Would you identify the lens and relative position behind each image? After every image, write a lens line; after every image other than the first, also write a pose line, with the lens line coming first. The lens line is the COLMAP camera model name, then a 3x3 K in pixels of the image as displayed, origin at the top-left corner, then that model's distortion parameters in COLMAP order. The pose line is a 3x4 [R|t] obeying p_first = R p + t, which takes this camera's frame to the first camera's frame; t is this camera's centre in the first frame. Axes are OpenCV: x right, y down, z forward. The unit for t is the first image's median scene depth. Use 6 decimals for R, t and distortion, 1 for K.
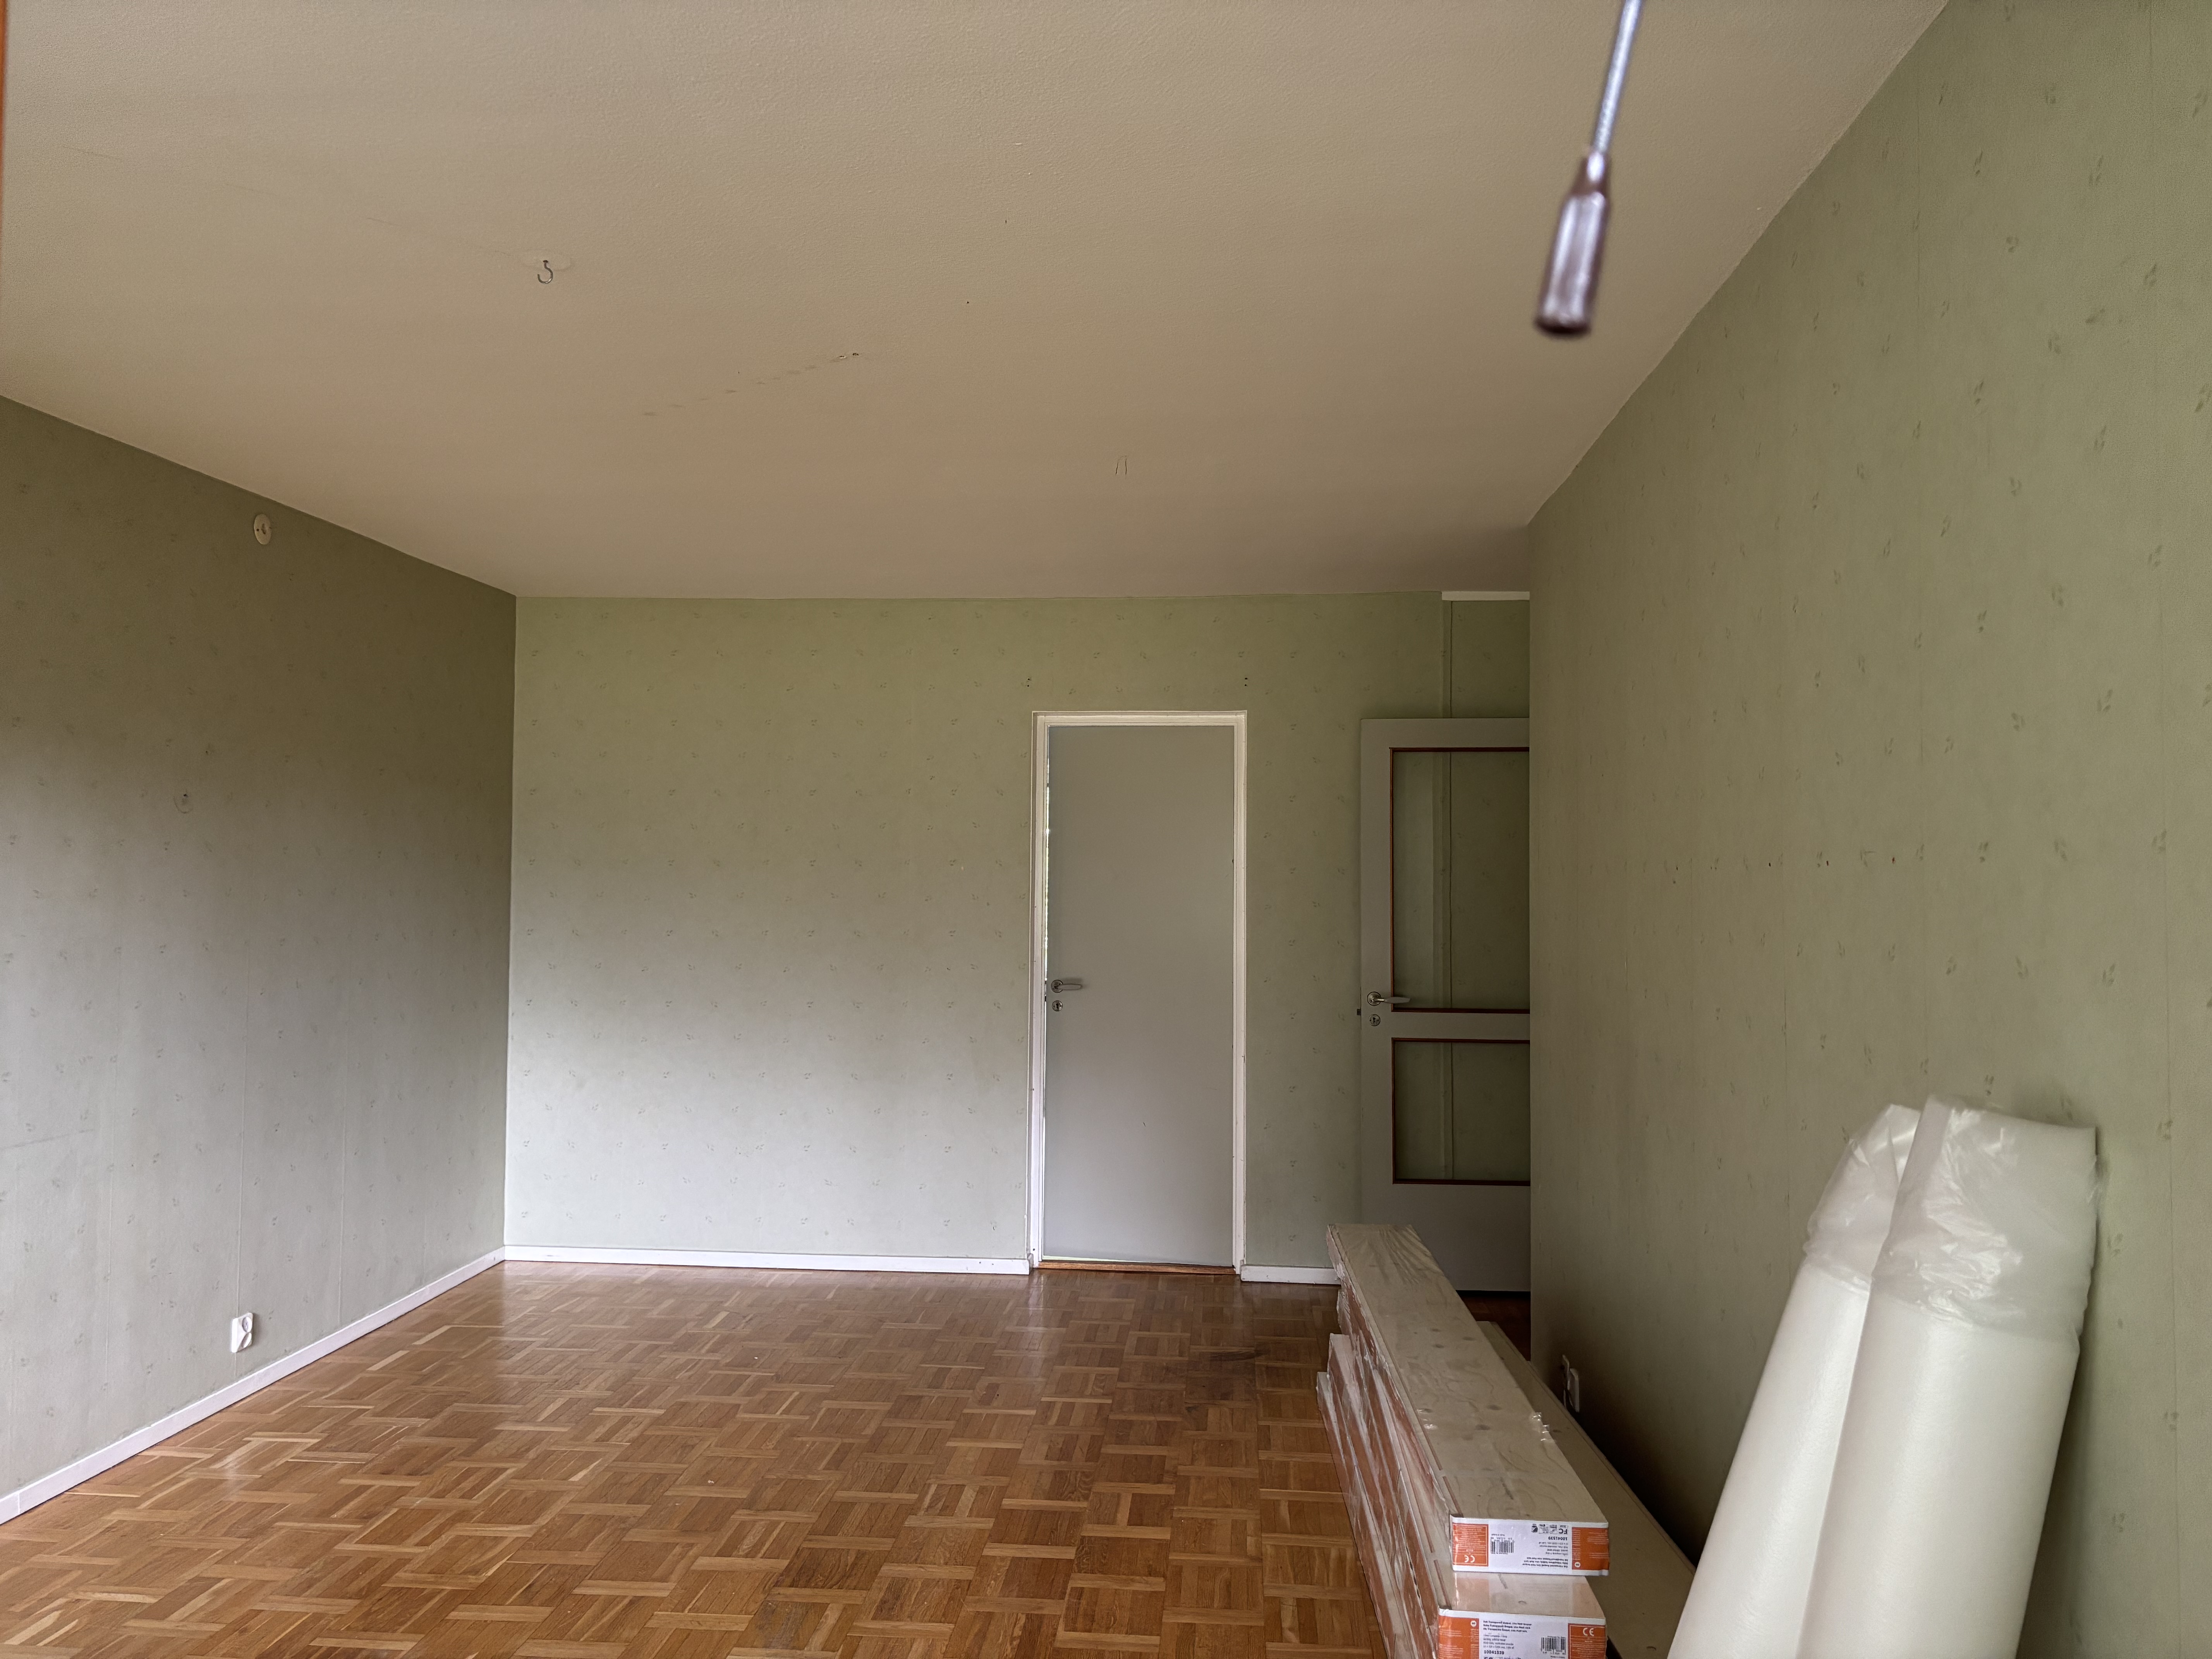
lens RADIAL K [[1627.9, 0, 1103.5], [0, 1627.9, 857.6], [0, 0, 1]] dist [0.029669, 0.000743]
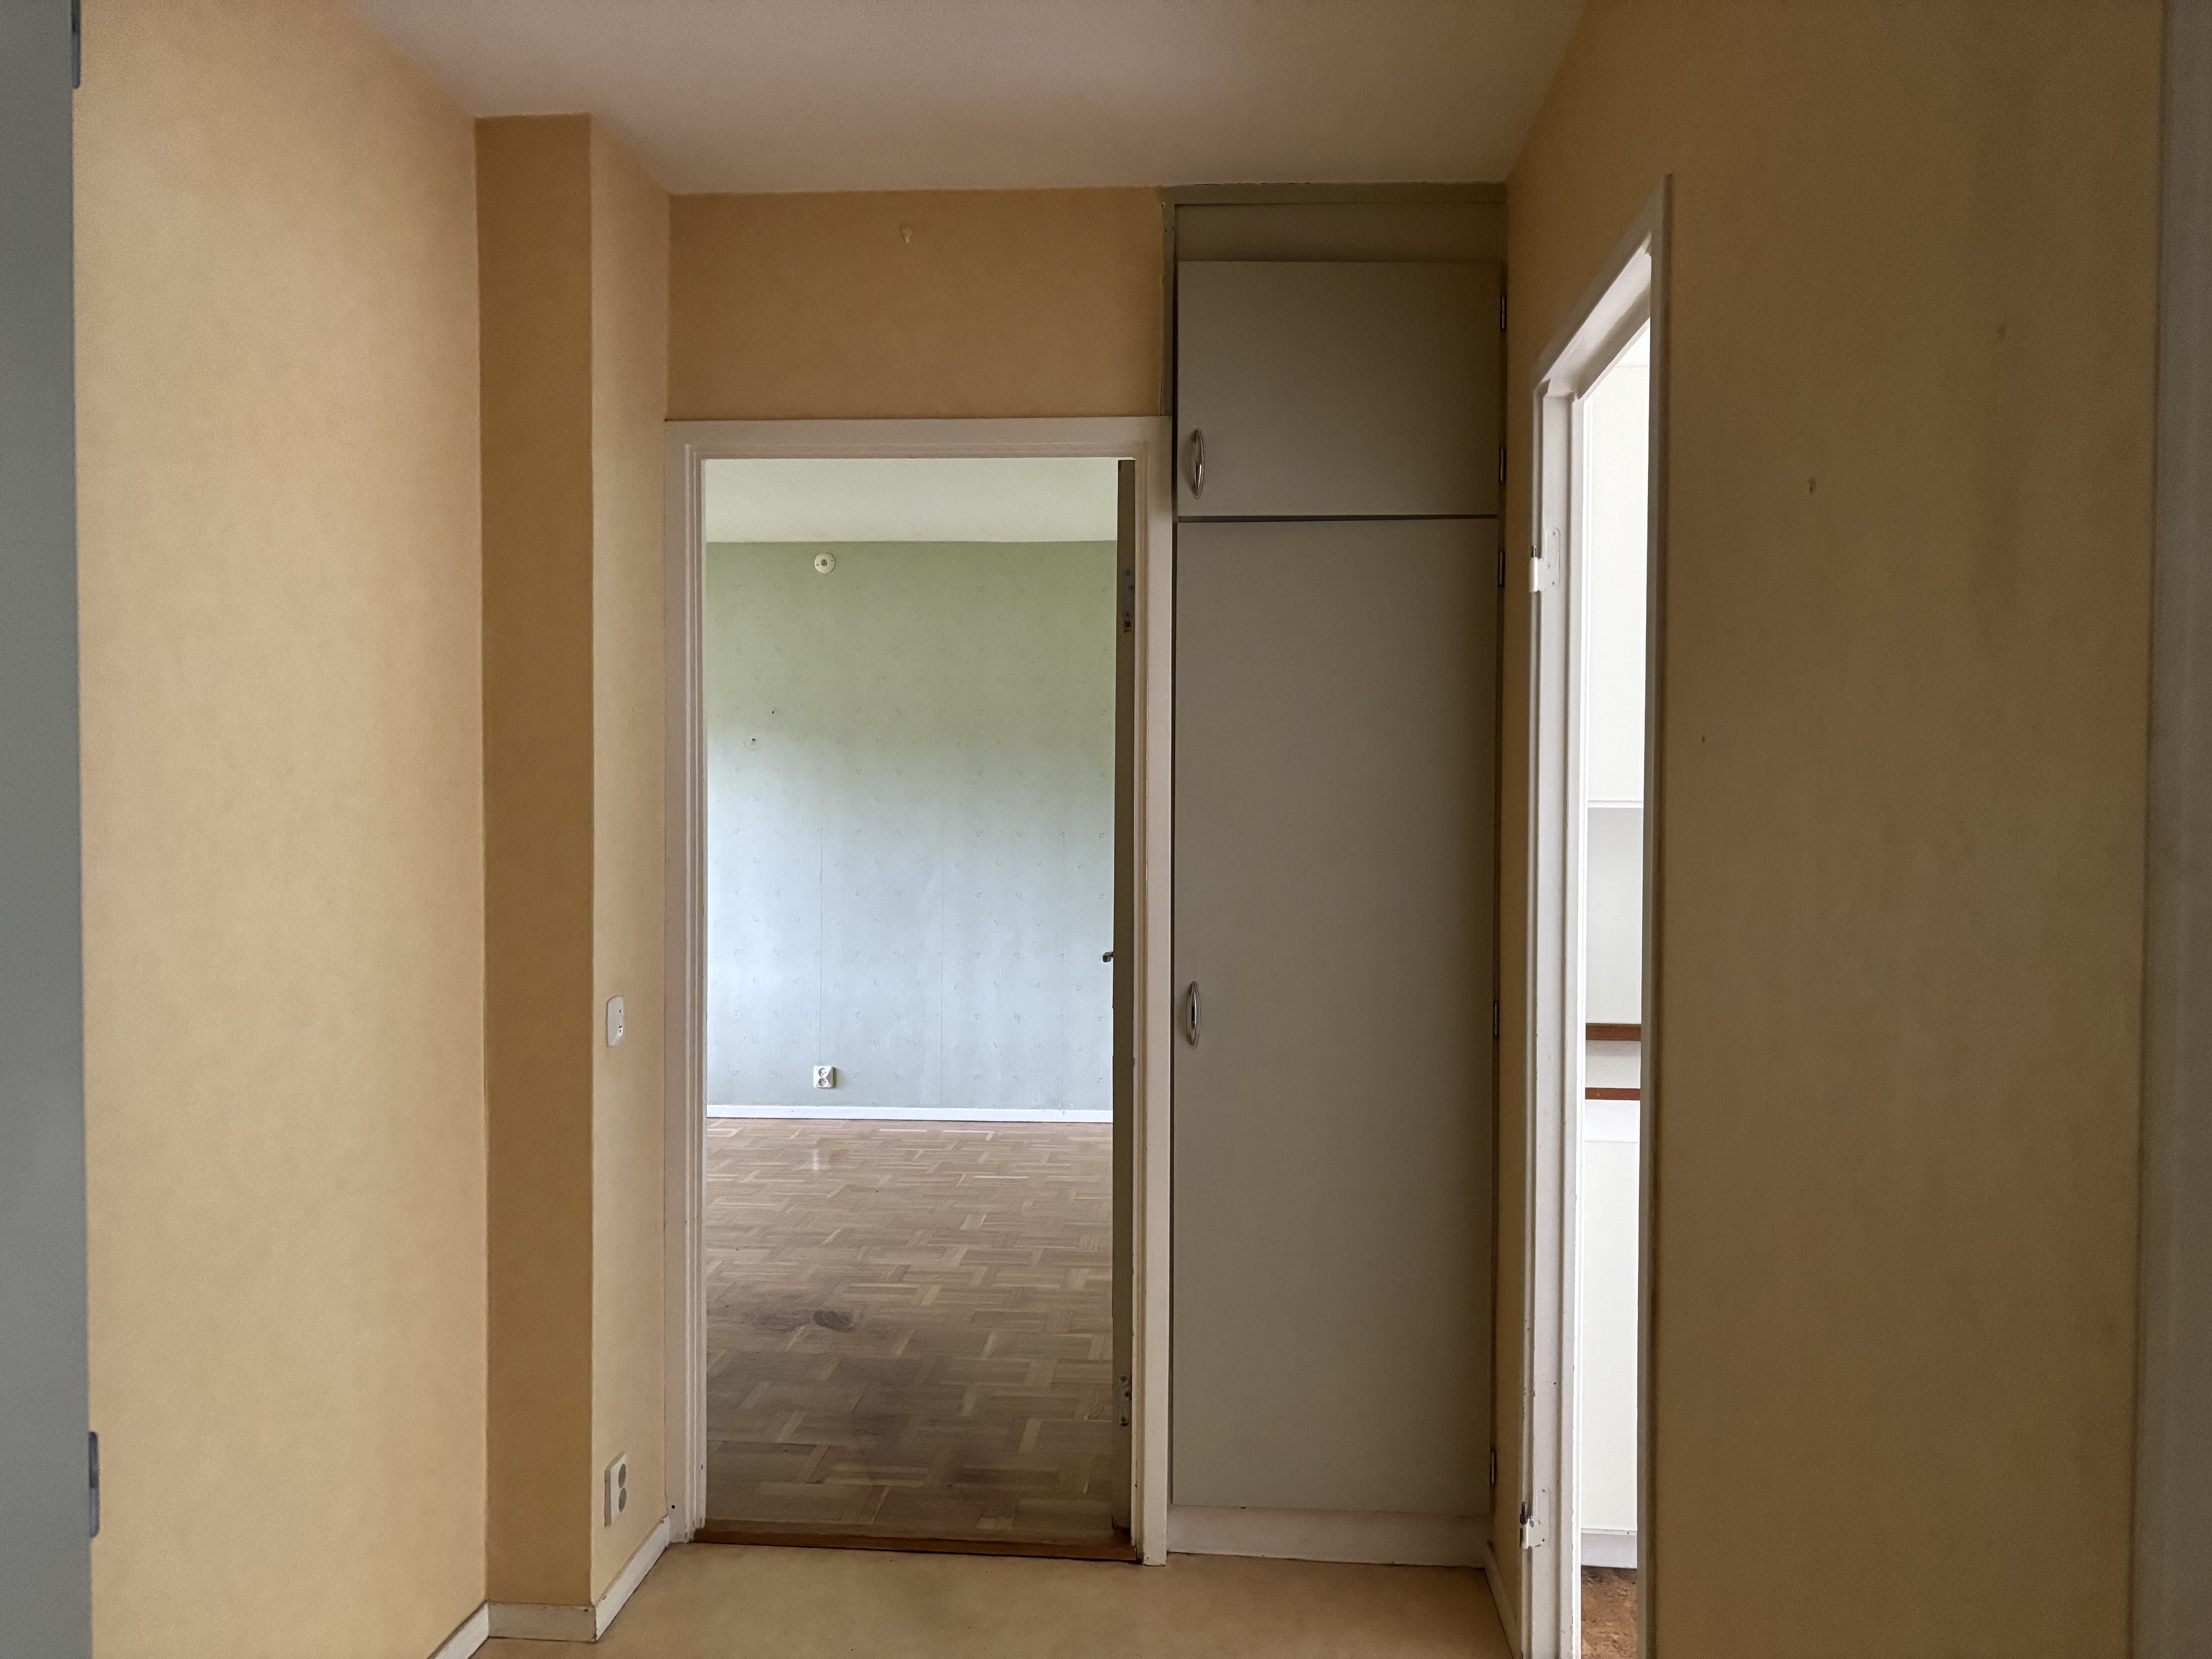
lens RADIAL K [[1627.9, 0, 1103.5], [0, 1627.9, 857.6], [0, 0, 1]] dist [0.029669, 0.000743]
pose [[0.015294, 0.024715, -0.999578, 1.035163], [0.010274, 0.999638, 0.024874, 0.041954], [0.999830, -0.010650, 0.015034, 1.240531]]
